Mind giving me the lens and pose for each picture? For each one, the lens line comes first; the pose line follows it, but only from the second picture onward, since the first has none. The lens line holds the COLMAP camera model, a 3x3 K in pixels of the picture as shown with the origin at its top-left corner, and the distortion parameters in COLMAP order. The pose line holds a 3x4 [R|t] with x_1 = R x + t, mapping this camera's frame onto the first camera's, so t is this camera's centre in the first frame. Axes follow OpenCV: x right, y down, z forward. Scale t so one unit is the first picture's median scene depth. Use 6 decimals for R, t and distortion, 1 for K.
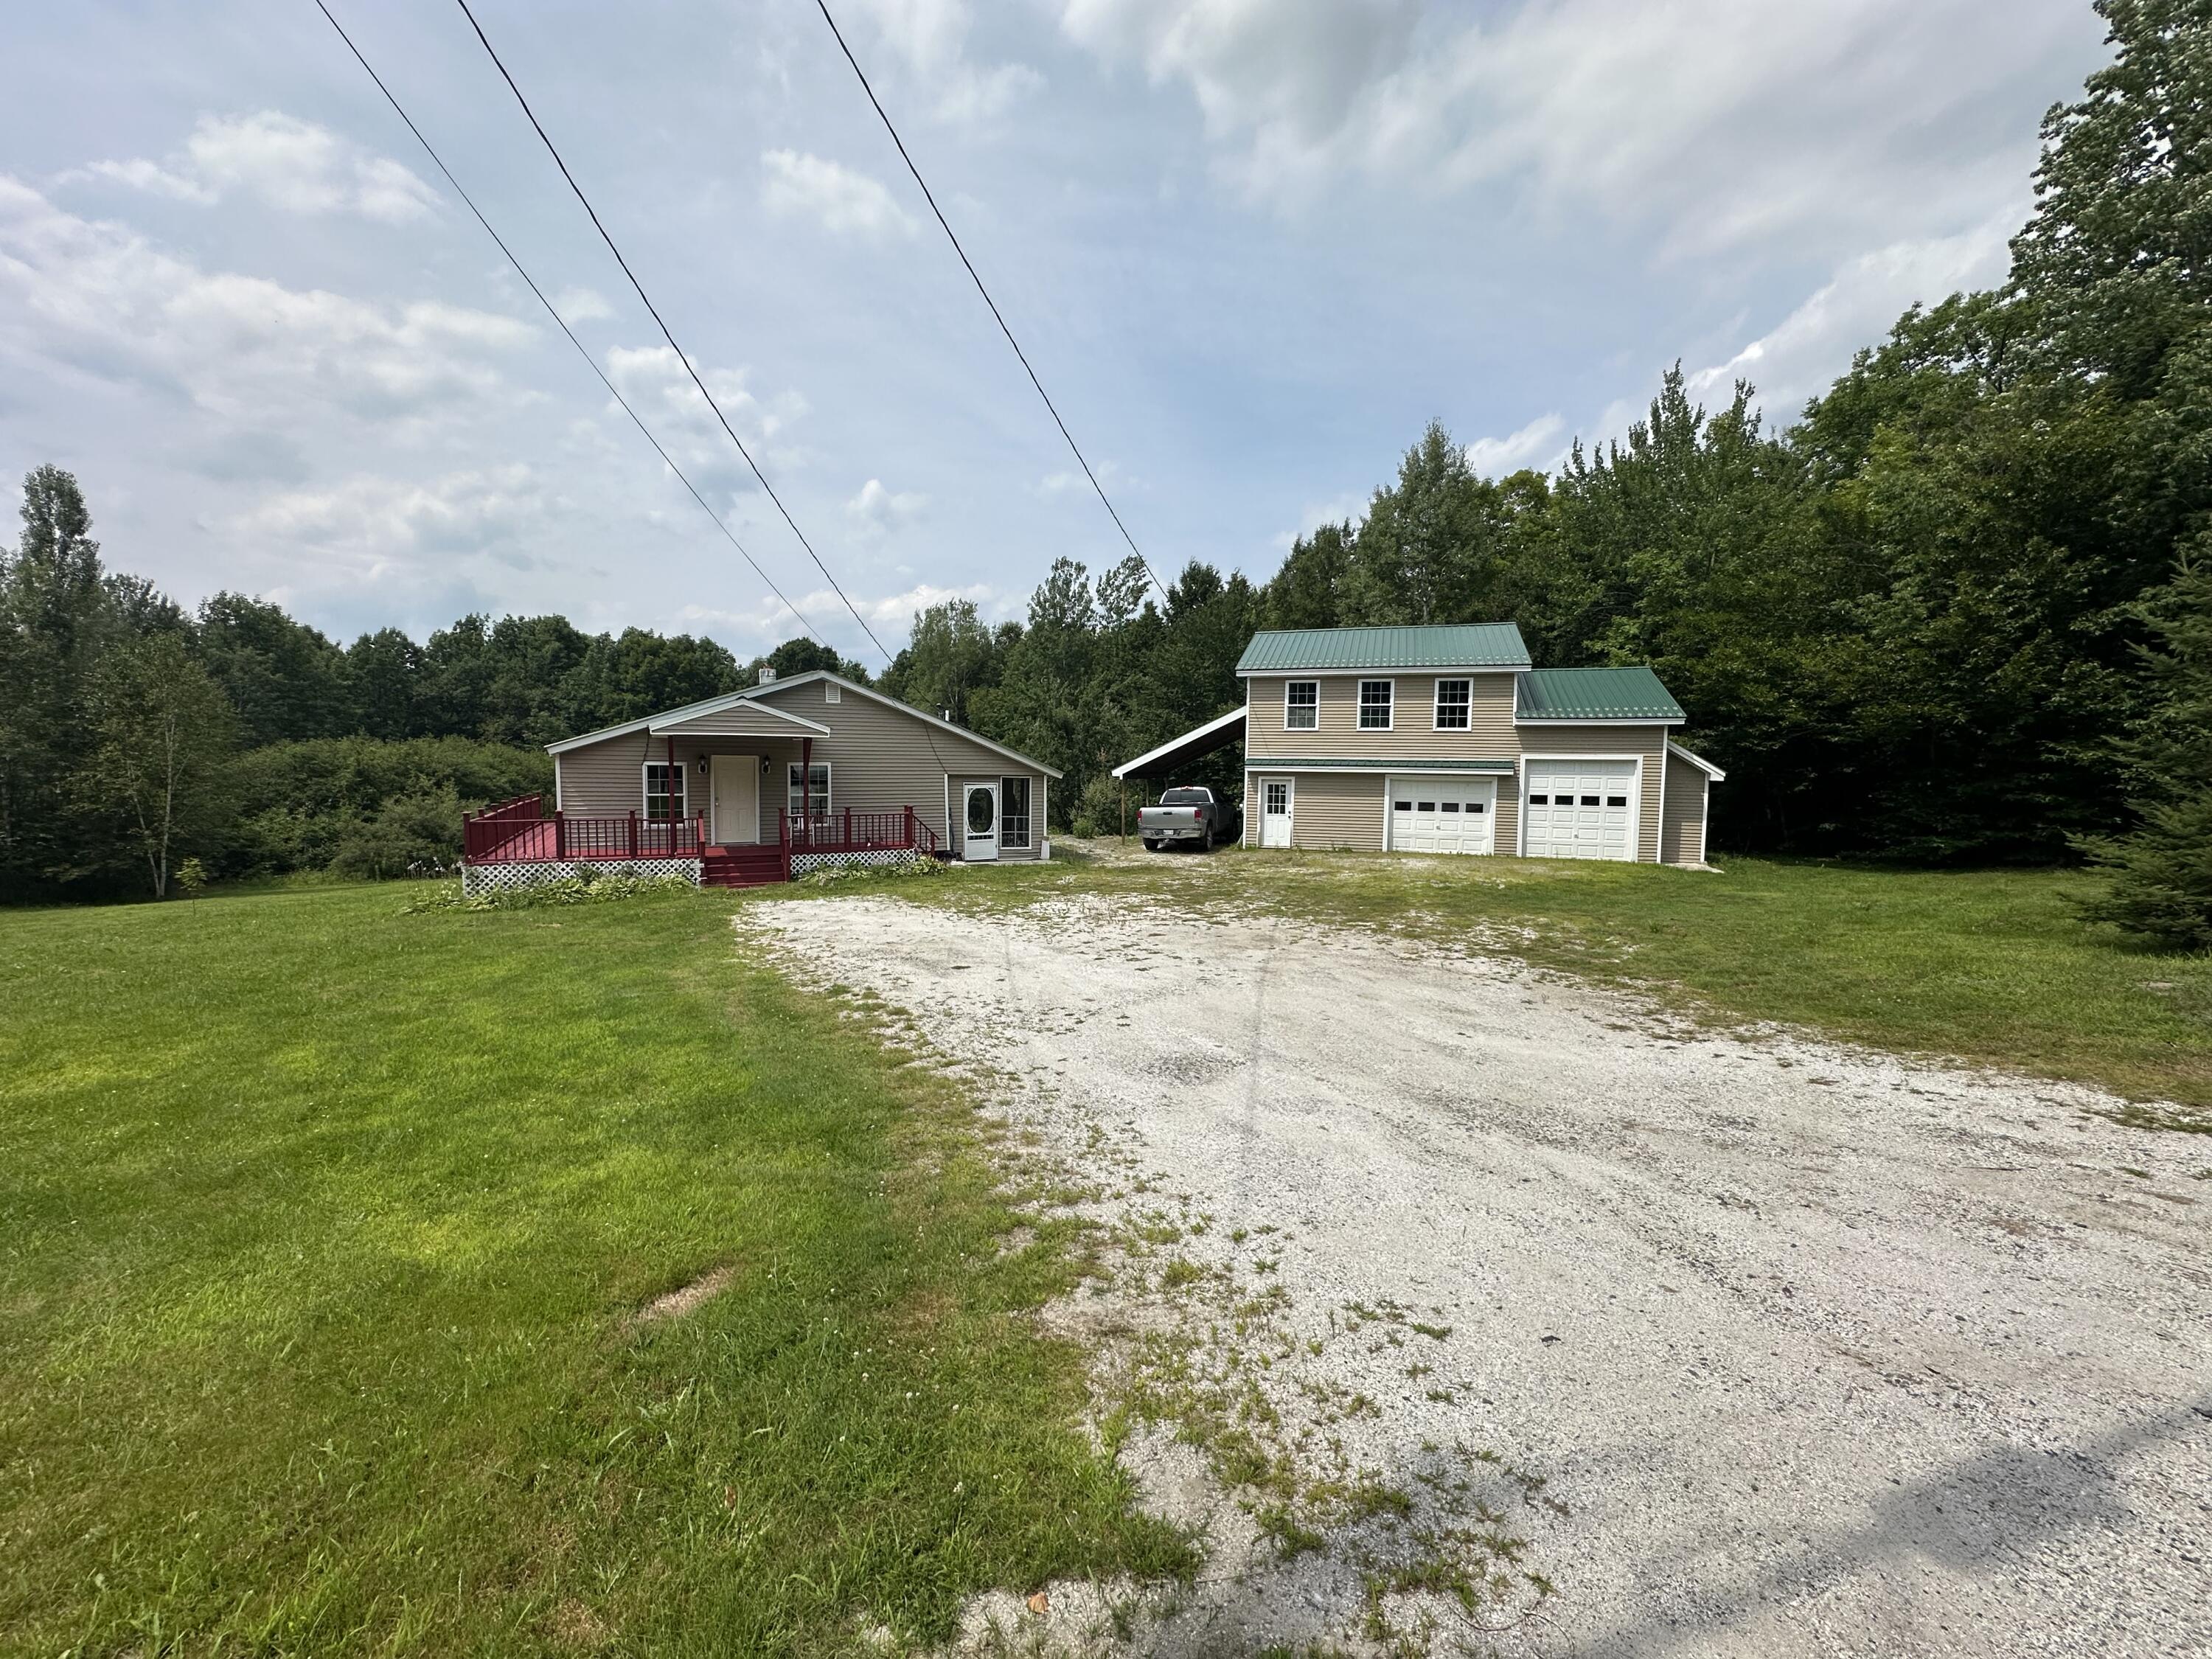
lens RADIAL K [[878.9, 0, 1104.9], [0, 878.9, 827.0], [0, 0, 1]] dist [-0.005523, 0.001972]
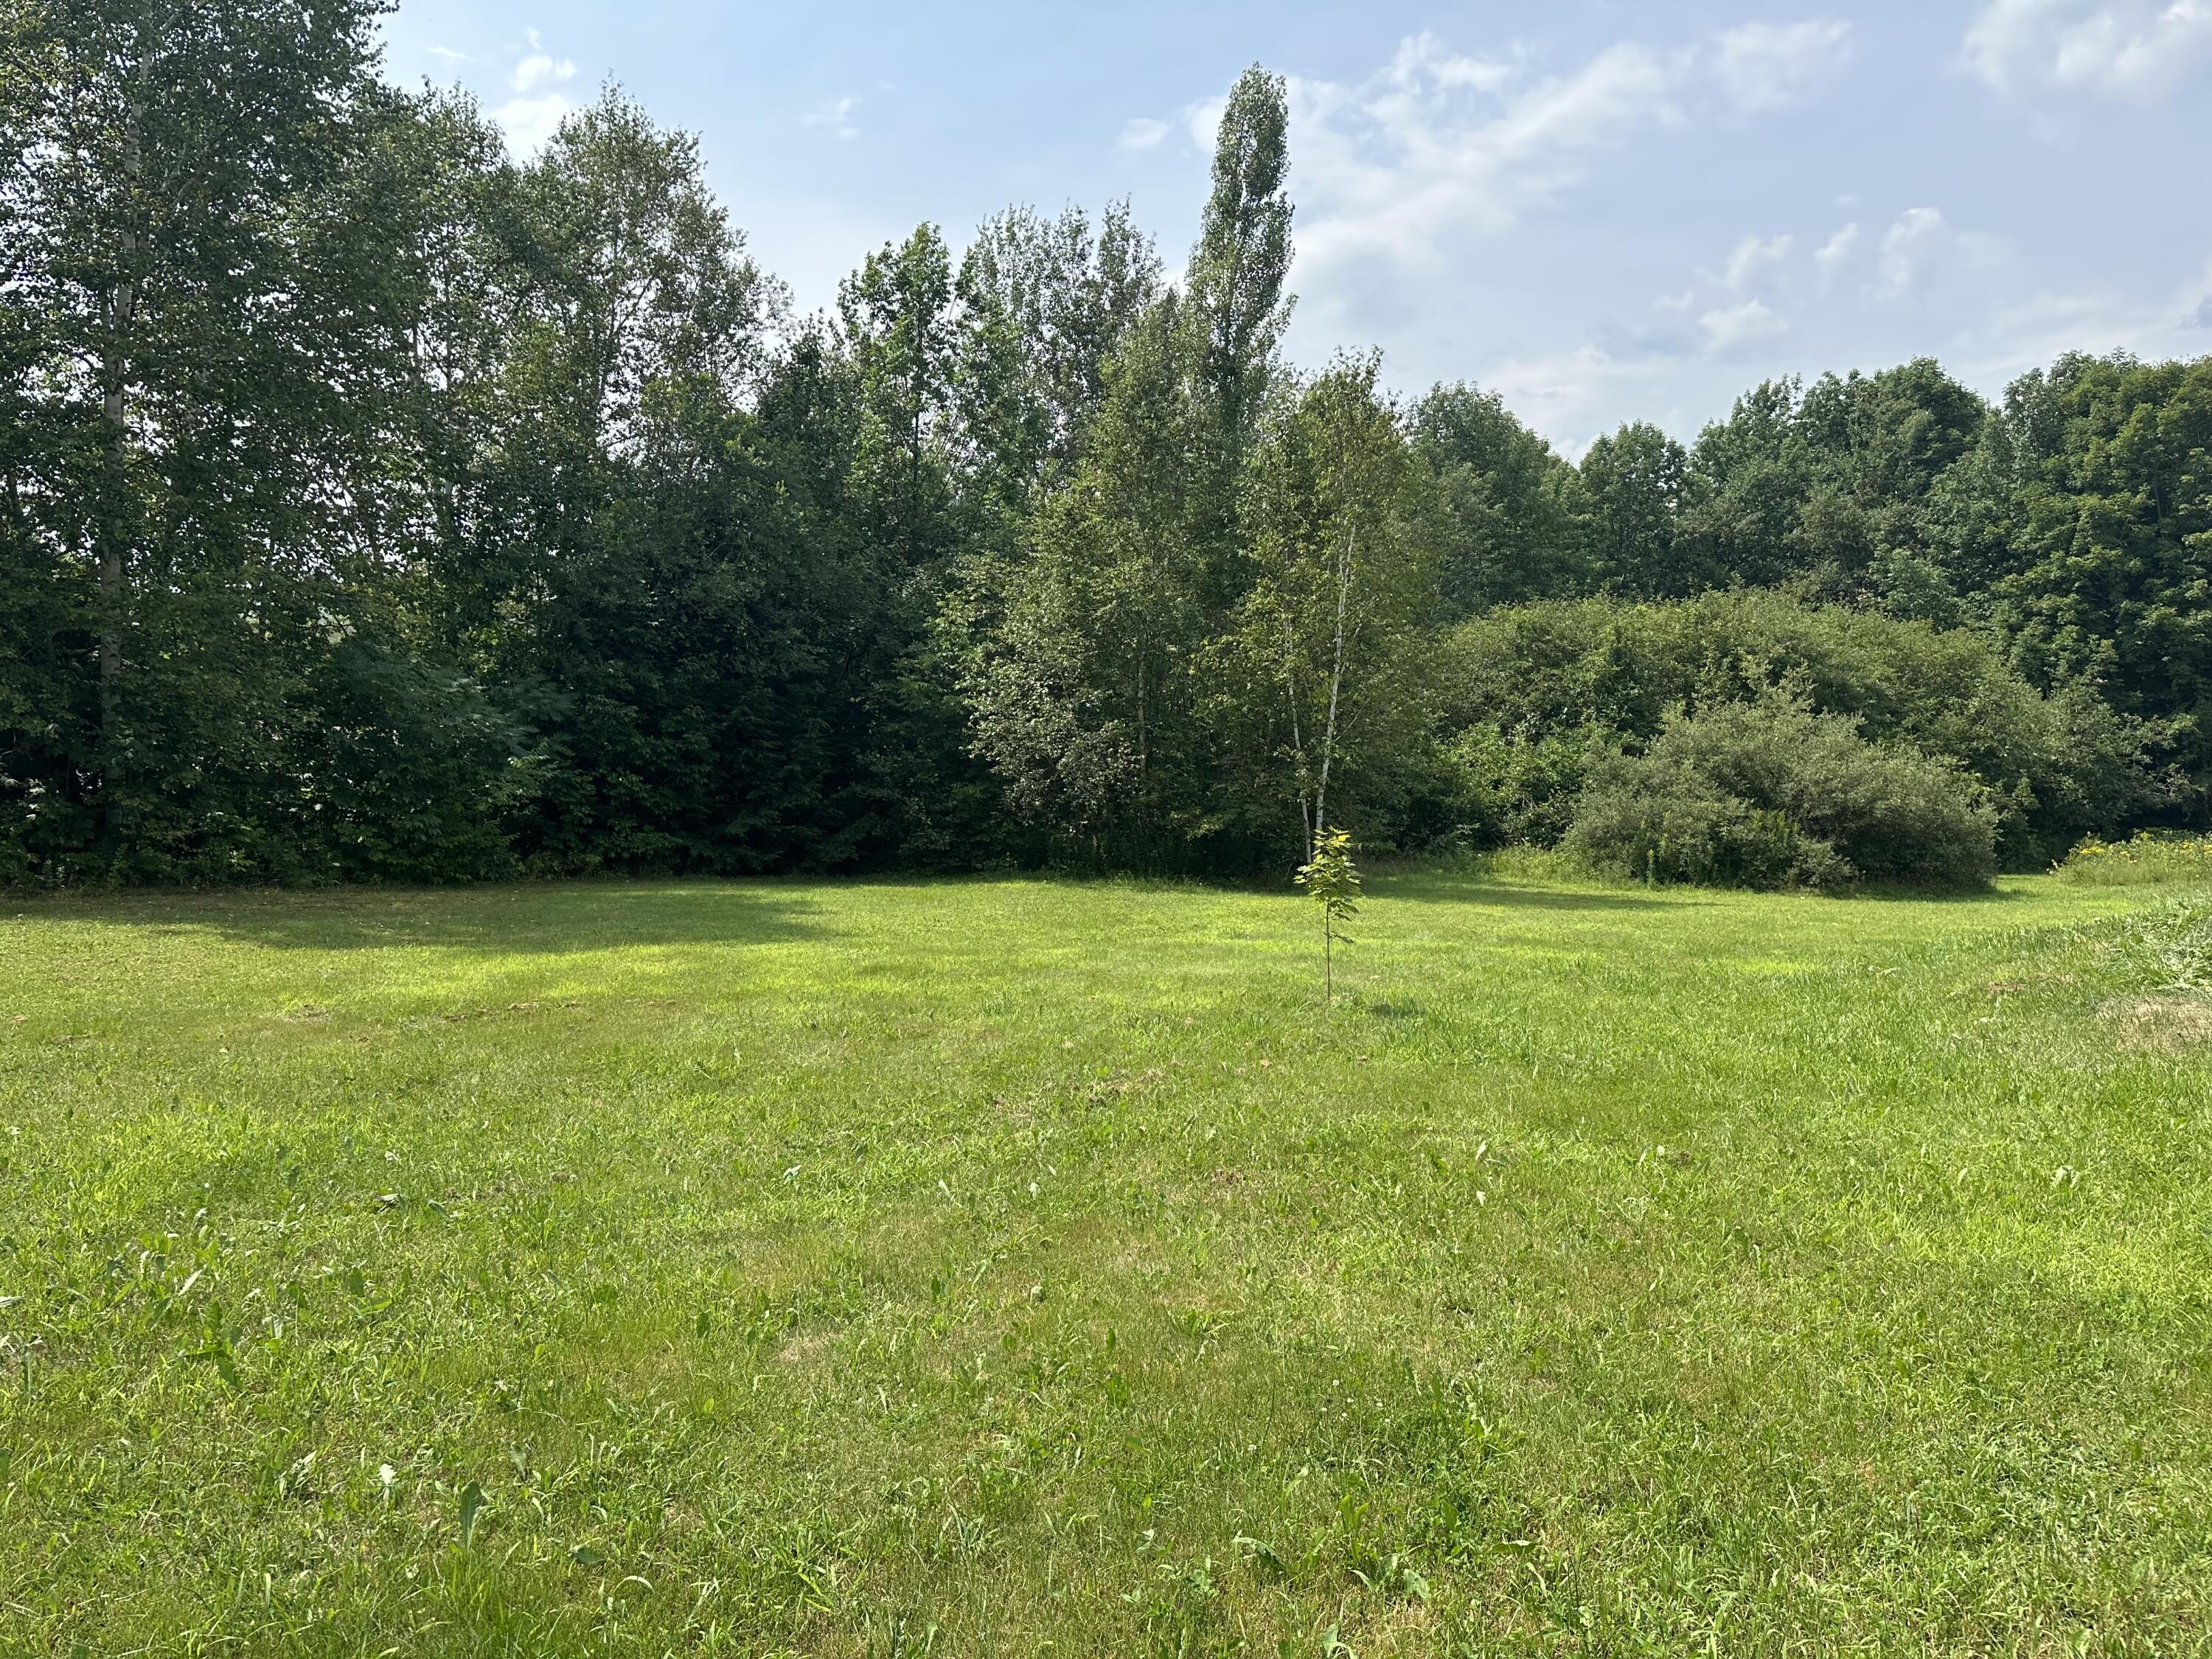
lens RADIAL K [[1537.8, 0, 1109.7], [0, 1537.8, 812.0], [0, 0, 1]] dist [0.067580, -0.077524]
pose [[0.554611, 0.068251, -0.829306, -0.494624], [-0.056624, 0.997416, 0.044219, 0.006561], [0.830181, 0.022435, 0.557042, 0.492802]]
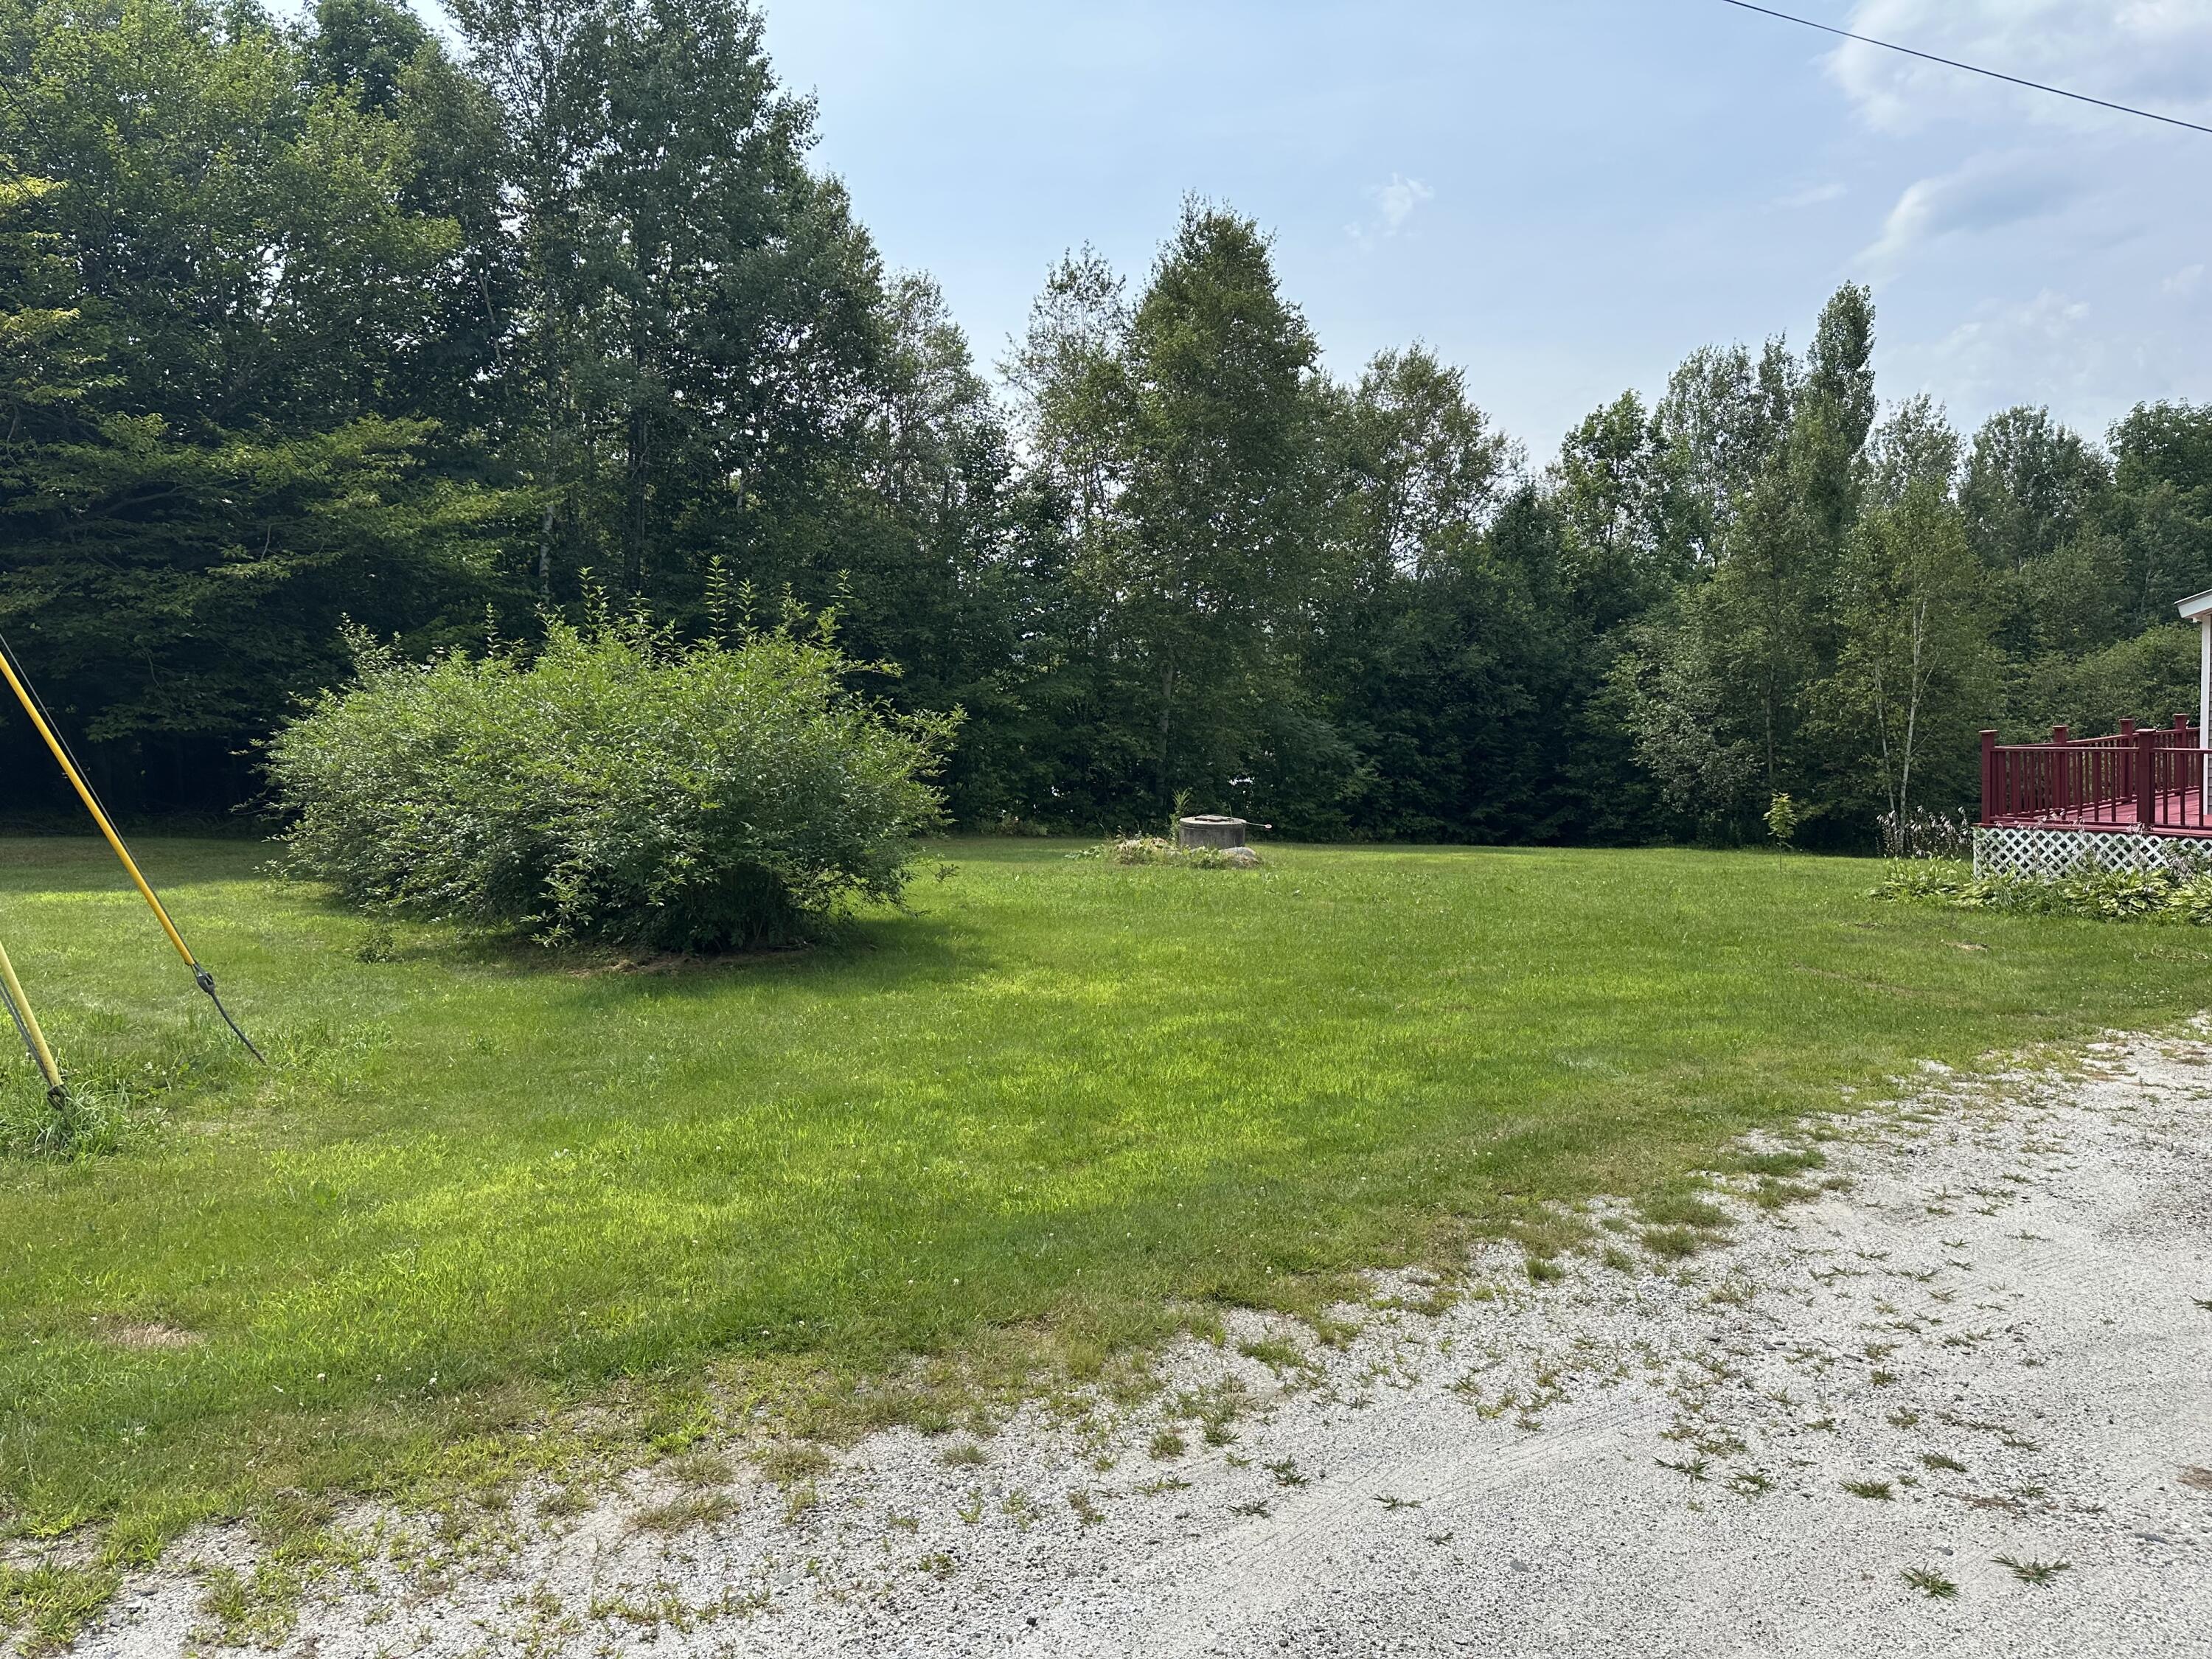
lens RADIAL K [[1537.8, 0, 1108.3], [0, 1537.8, 815.4], [0, 0, 1]] dist [0.067580, -0.077524]
pose [[0.139210, 0.061681, -0.988340, 0.120286], [-0.037493, 0.997671, 0.056983, 0.001007], [0.989553, 0.029123, 0.141198, 0.219918]]
